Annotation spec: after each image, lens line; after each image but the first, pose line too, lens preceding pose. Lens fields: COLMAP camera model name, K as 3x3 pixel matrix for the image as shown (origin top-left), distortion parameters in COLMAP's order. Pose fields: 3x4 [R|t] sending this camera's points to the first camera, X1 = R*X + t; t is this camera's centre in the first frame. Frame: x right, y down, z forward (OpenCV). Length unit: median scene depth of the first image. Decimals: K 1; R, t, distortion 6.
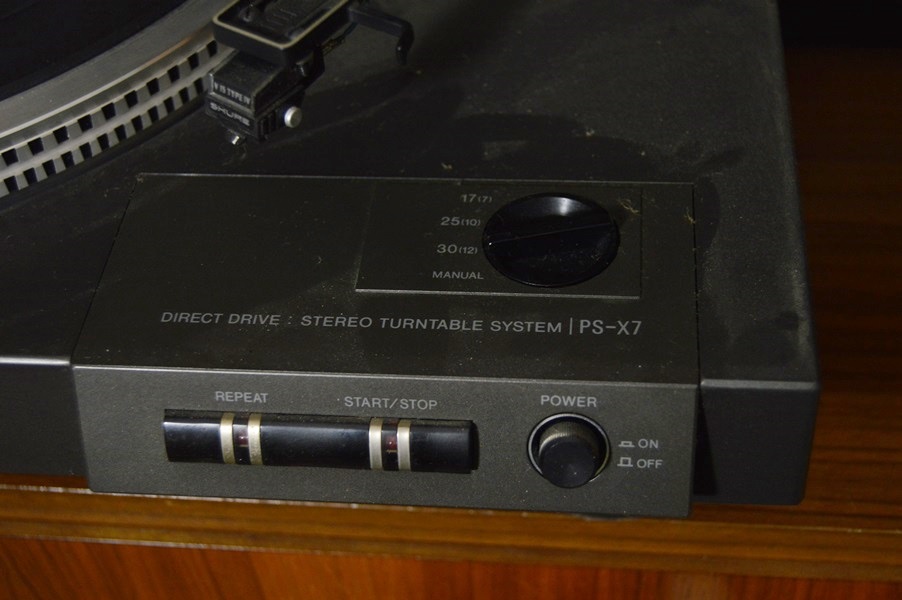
lens RADIAL K [[1406.1, 0, 451.0], [0, 1406.1, 300.0], [0, 0, 1]] dist [-0.048342, -0.041485]
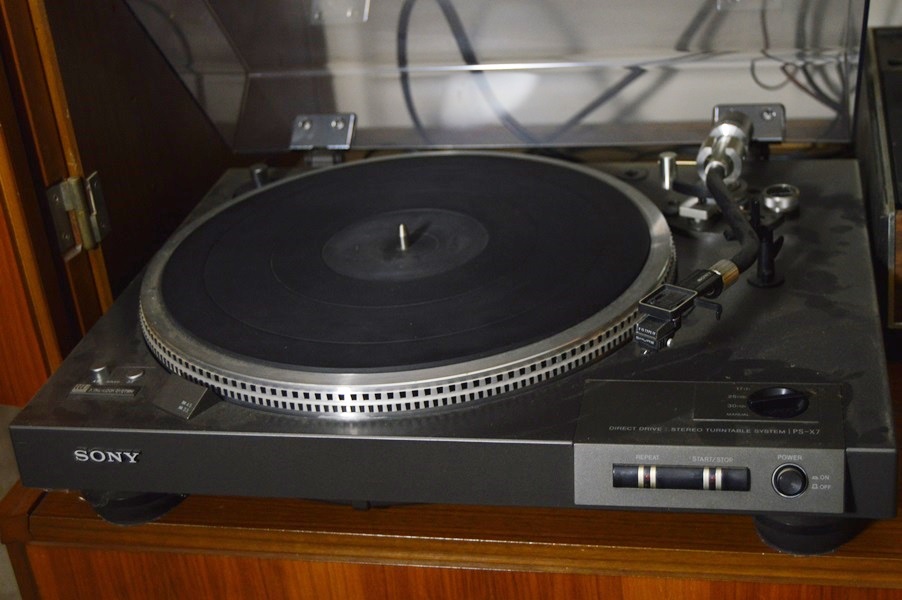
lens RADIAL K [[1406.1, 0, 451.0], [0, 1406.1, 300.0], [0, 0, 1]] dist [-0.048342, -0.041485]
pose [[0.993600, 0.013937, -0.112090, -0.214144], [-0.048537, 0.948749, -0.312281, 0.562244], [0.101993, 0.315723, 0.943354, -1.315287]]
